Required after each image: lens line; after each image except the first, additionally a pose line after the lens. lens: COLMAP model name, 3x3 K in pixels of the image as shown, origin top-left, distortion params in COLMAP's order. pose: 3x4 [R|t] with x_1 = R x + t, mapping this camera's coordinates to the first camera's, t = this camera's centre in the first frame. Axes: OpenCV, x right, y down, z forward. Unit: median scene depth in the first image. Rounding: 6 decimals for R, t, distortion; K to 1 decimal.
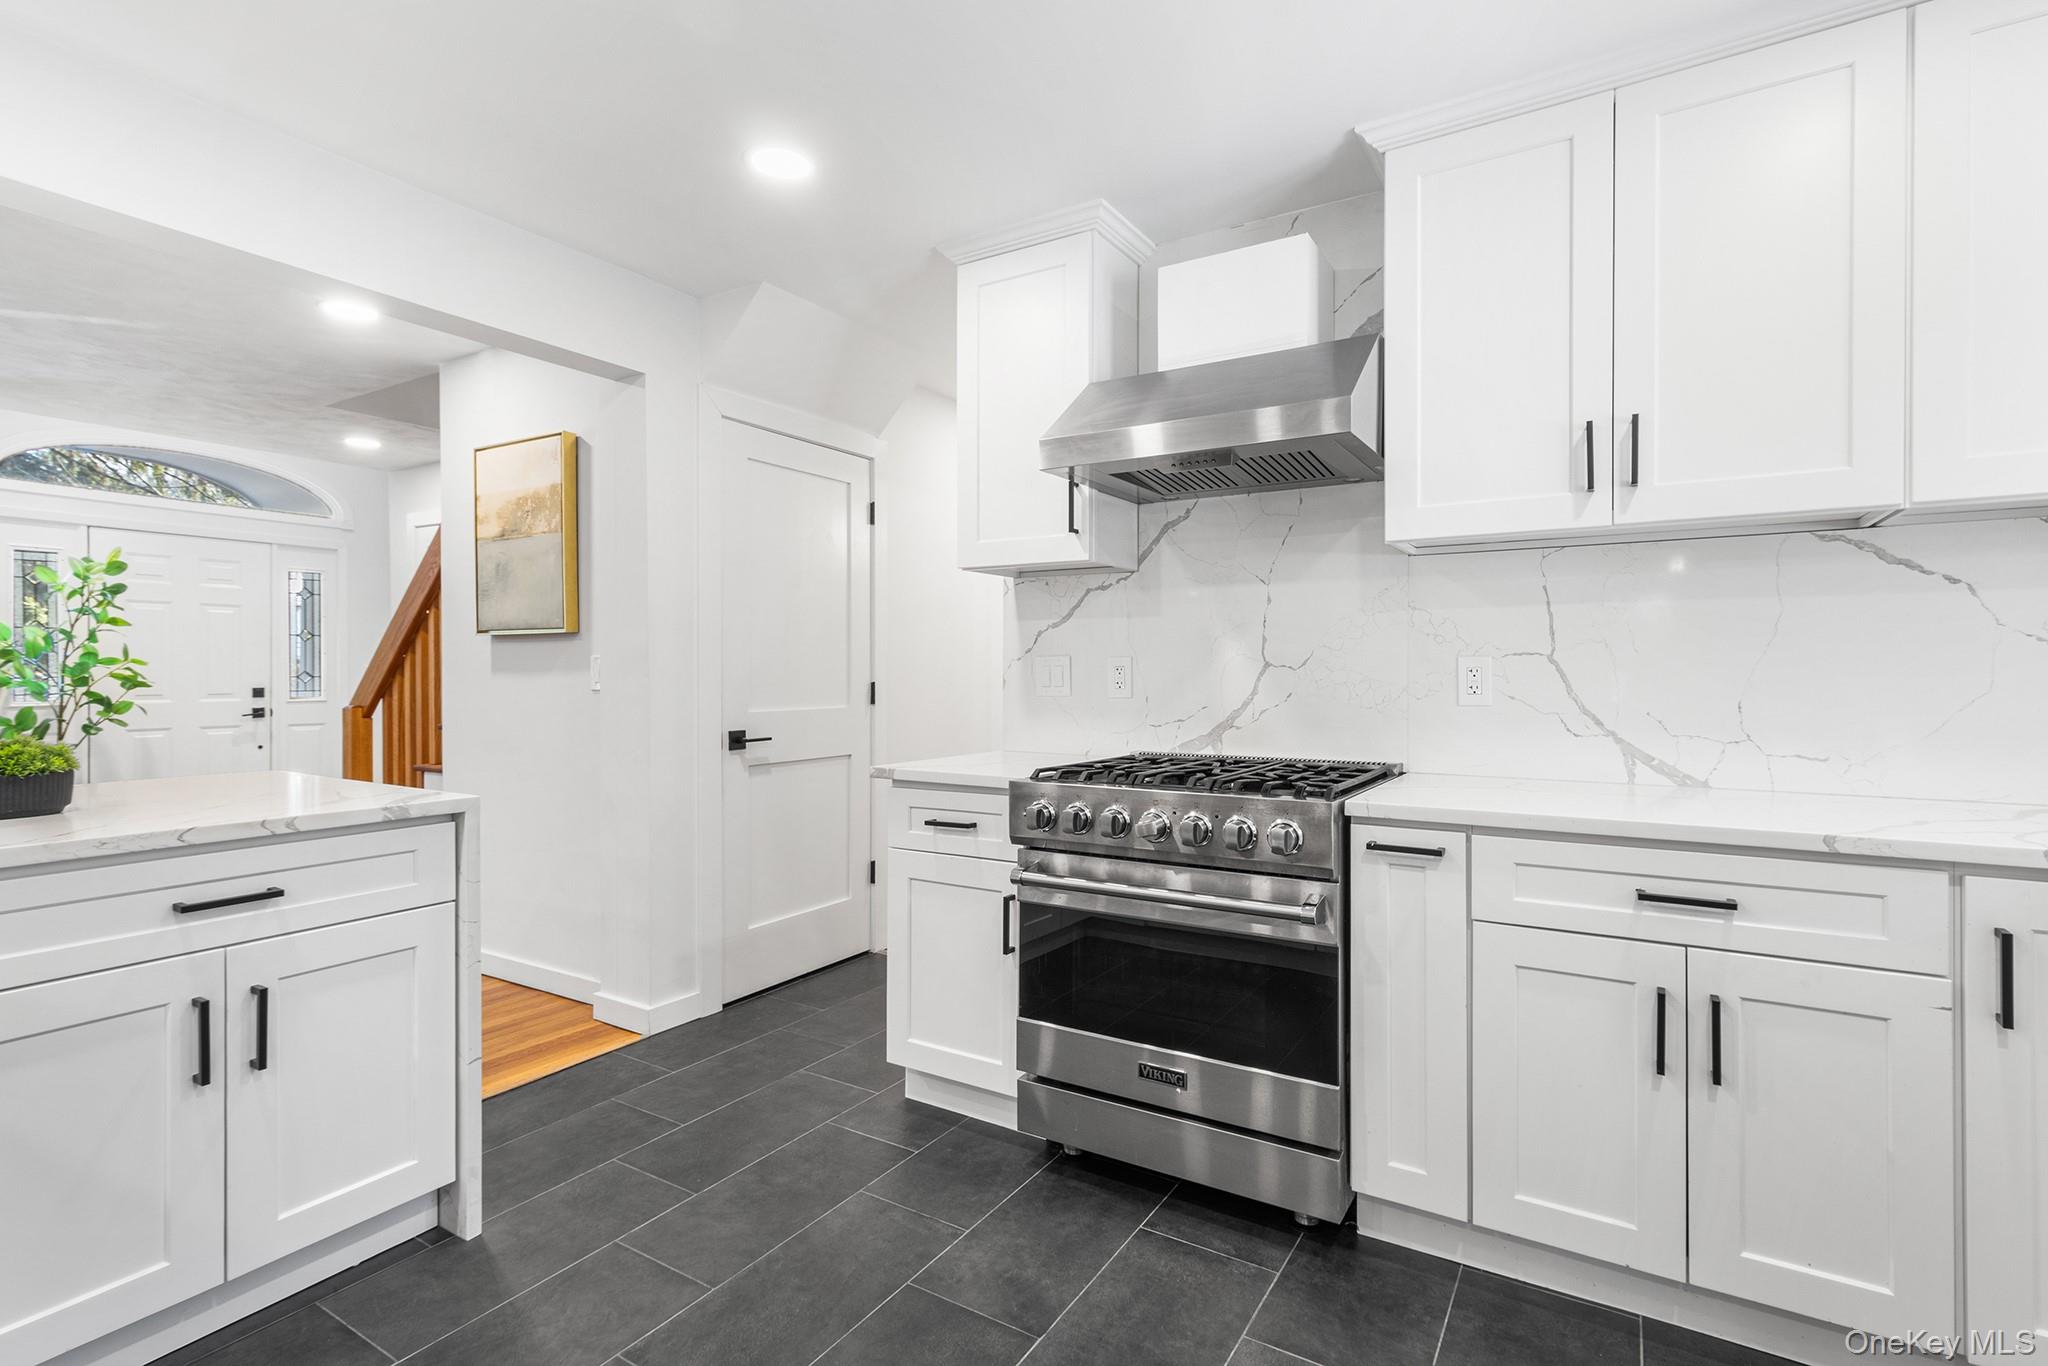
lens RADIAL K [[957.1, 0, 1062.9], [0, 957.1, 673.9], [0, 0, 1]] dist [0.007477, -0.001619]
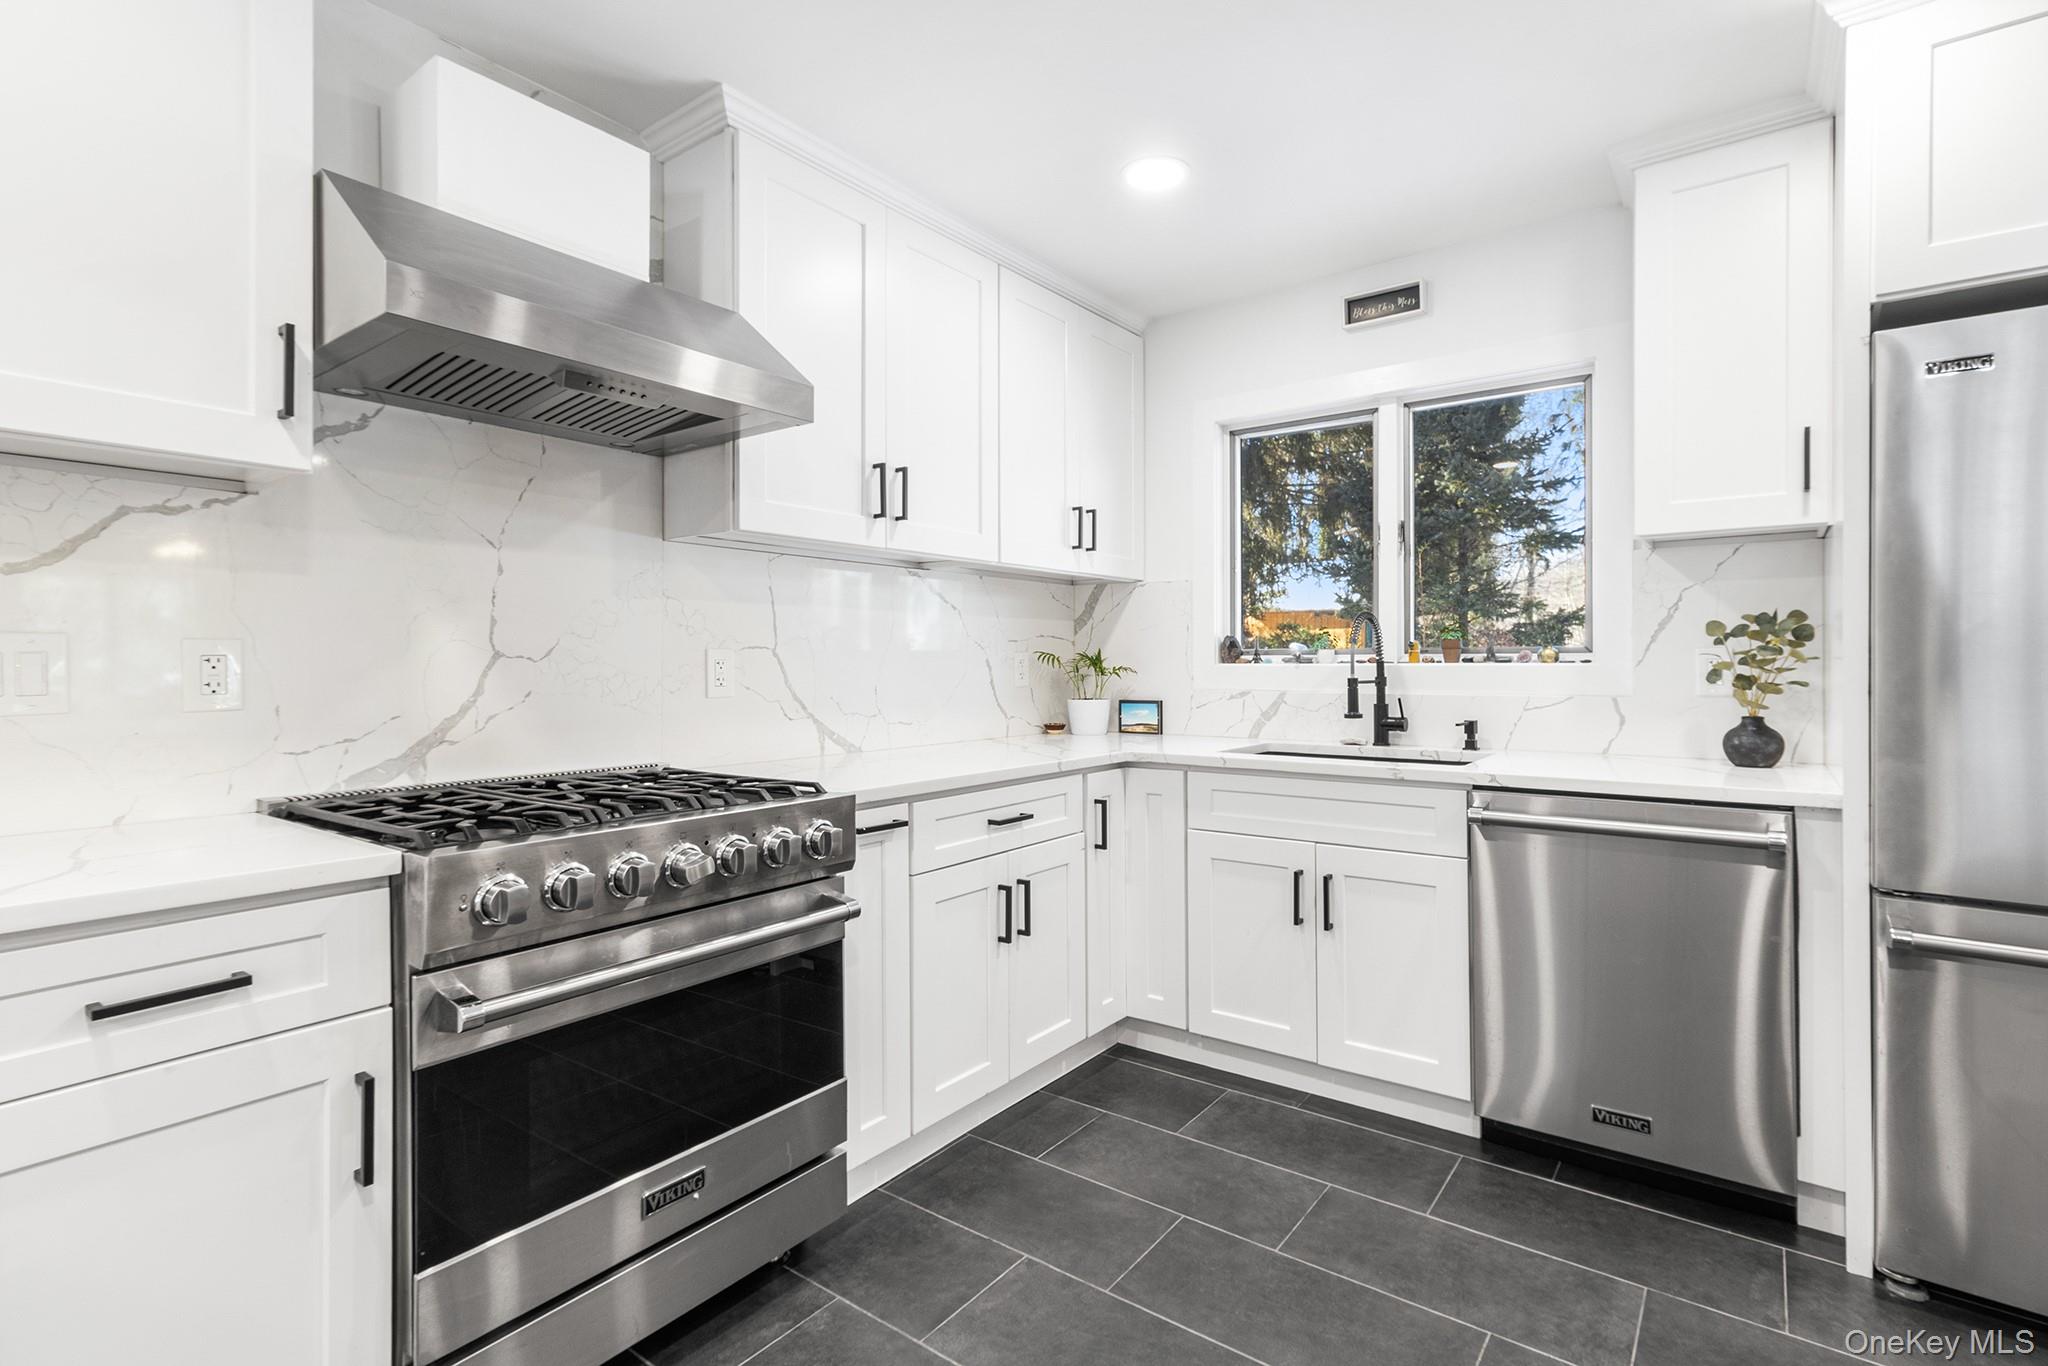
lens RADIAL K [[957.1, 0, 1051.6], [0, 957.1, 663.3], [0, 0, 1]] dist [0.007477, -0.001619]
pose [[0.096537, 0.001042, 0.995329, -0.553379], [0.005038, 0.999986, -0.001535, 0.000301], [-0.995317, 0.005162, 0.096530, 0.549951]]
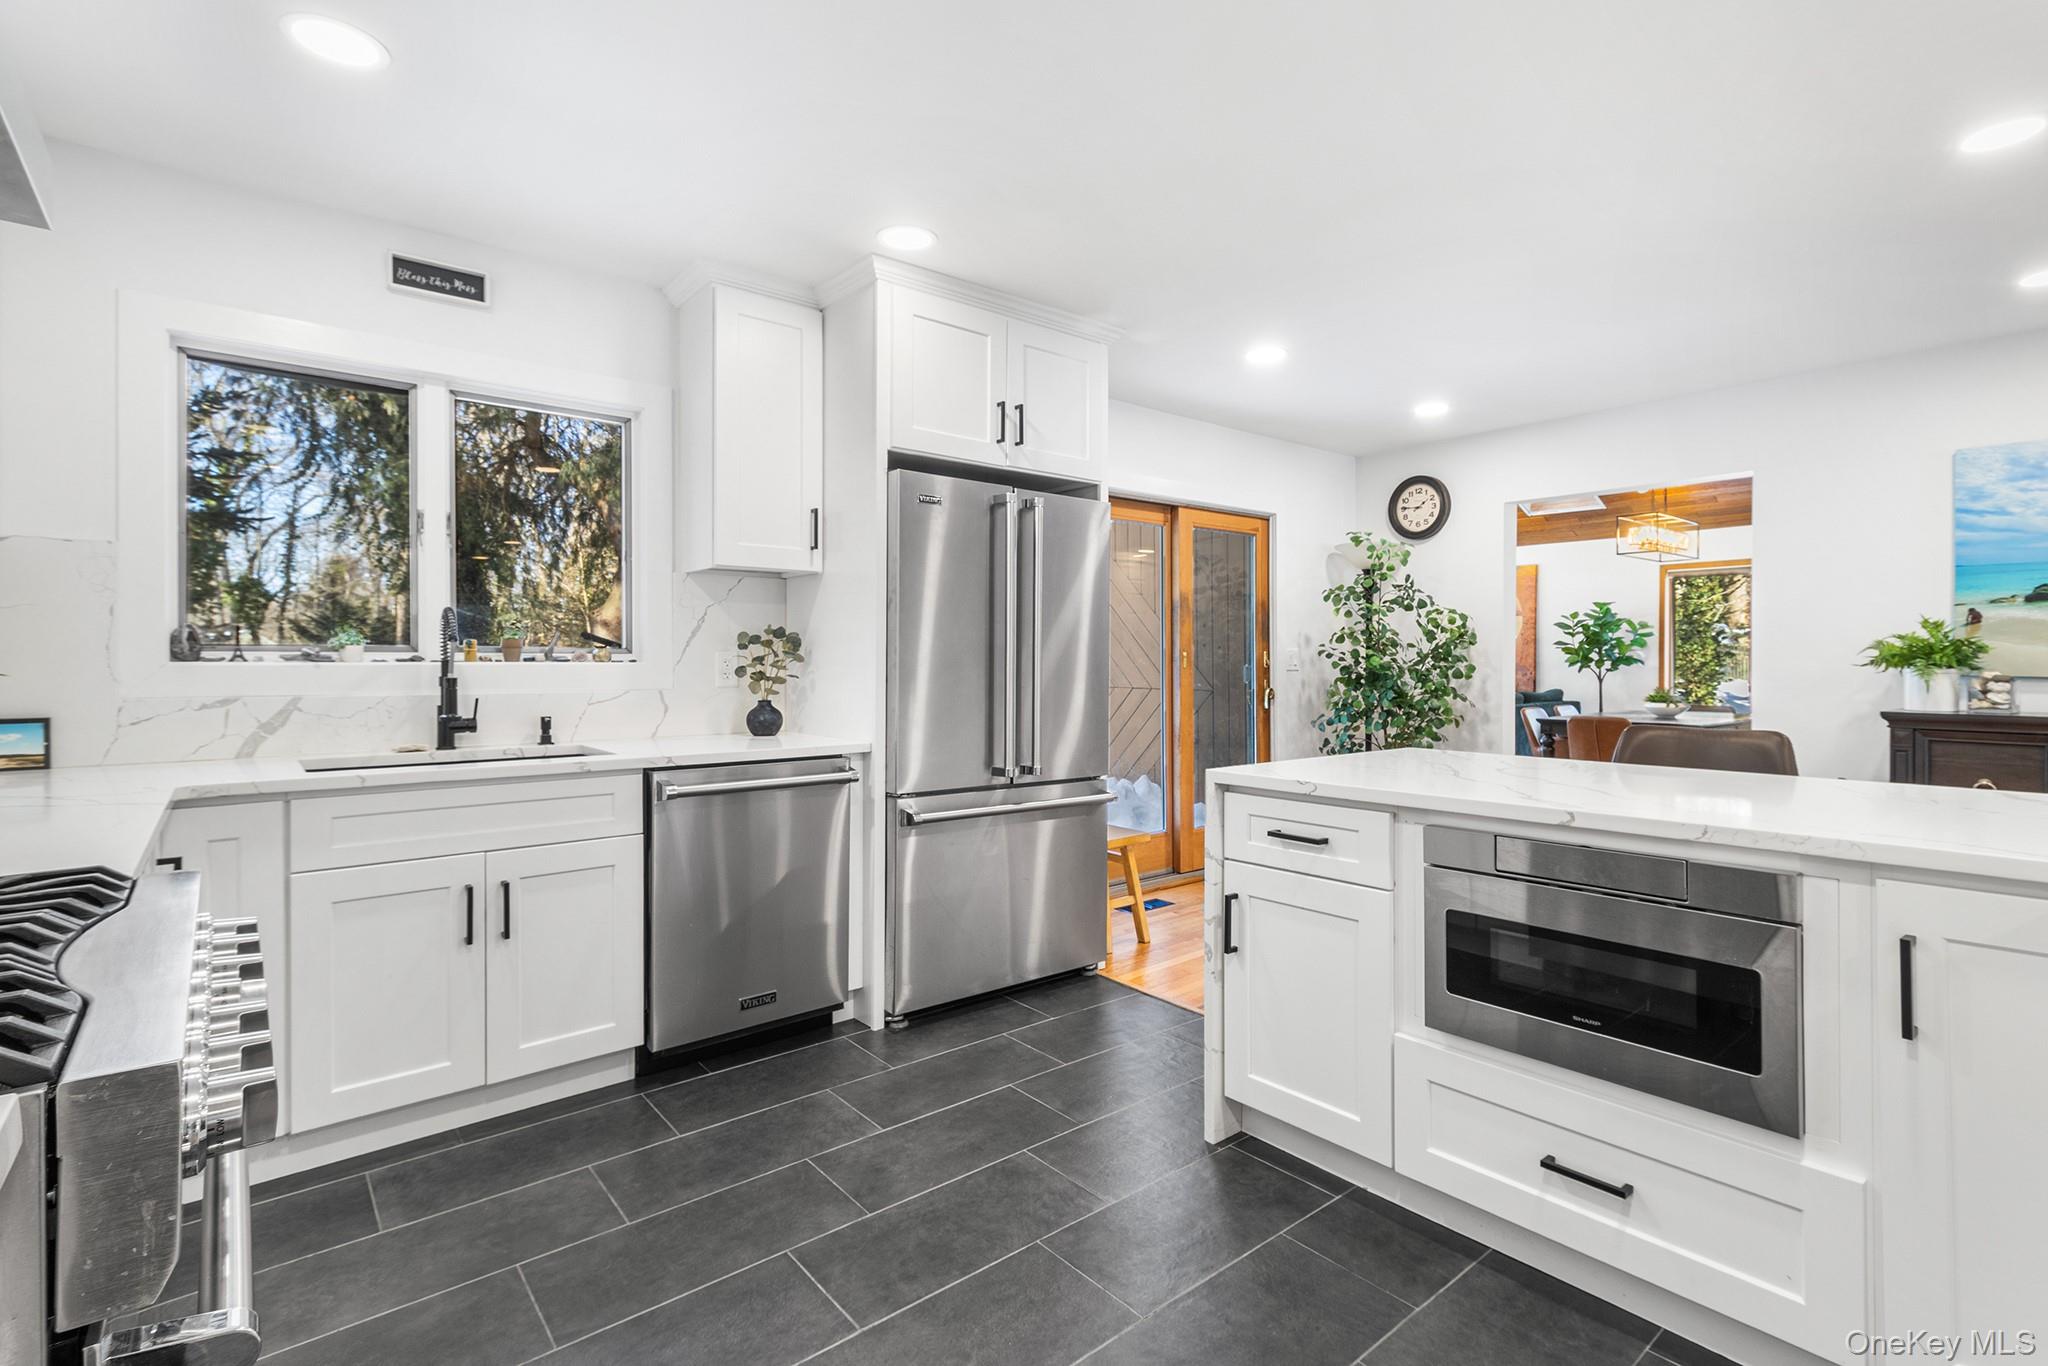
lens RADIAL K [[957.1, 0, 1060.8], [0, 957.1, 665.5], [0, 0, 1]] dist [0.007477, -0.001619]
pose [[-0.947931, -0.000891, 0.318473, -0.360049], [0.001002, 0.999983, 0.005781, -0.001646], [-0.318473, 0.005799, -0.947914, 1.121307]]
